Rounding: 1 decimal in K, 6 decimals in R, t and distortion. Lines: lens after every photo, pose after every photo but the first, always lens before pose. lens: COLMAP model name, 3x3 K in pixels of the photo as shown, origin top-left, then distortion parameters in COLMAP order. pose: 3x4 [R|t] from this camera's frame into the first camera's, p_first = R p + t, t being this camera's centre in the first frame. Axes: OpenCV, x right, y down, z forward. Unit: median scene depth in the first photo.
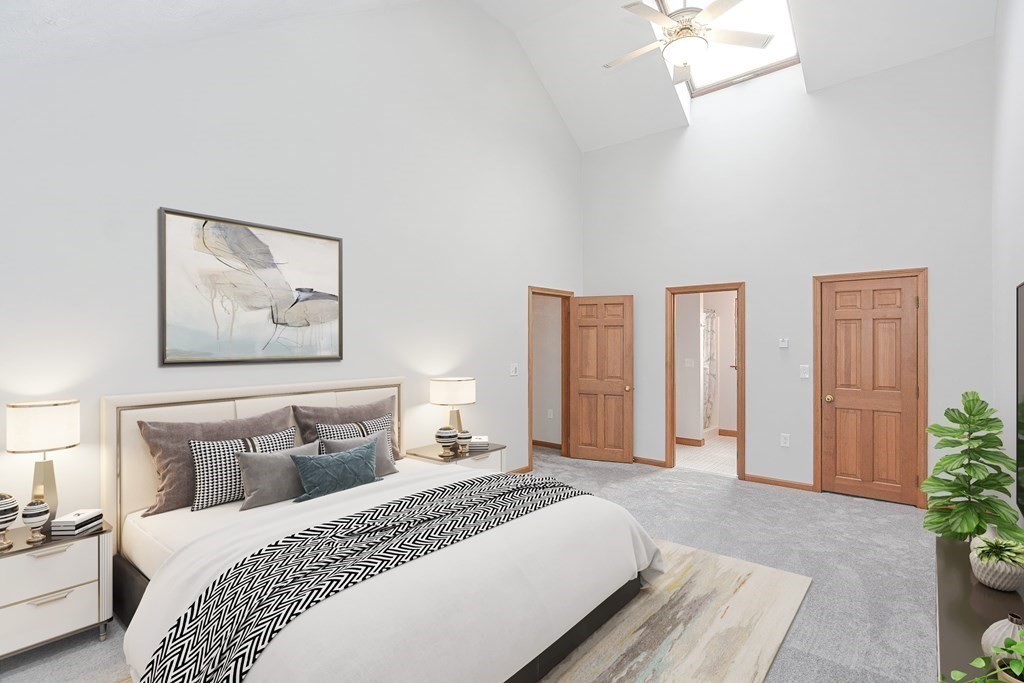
lens RADIAL K [[499.9, 0, 514.4], [0, 499.9, 339.0], [0, 0, 1]] dist [-0.002769, 0.000076]
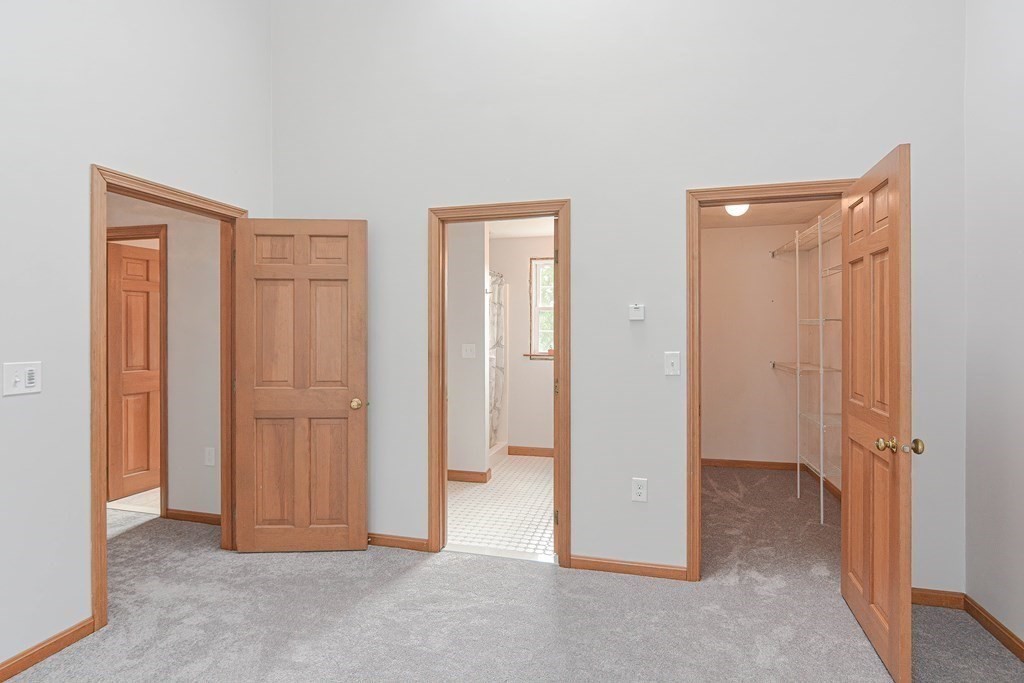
lens RADIAL K [[499.9, 0, 514.4], [0, 499.9, 339.0], [0, 0, 1]] dist [-0.002769, 0.000076]
pose [[0.904242, -0.006815, 0.426966, 0.153186], [-0.002540, 0.999769, 0.021336, 0.022027], [-0.427013, -0.020377, 0.904016, 0.467508]]
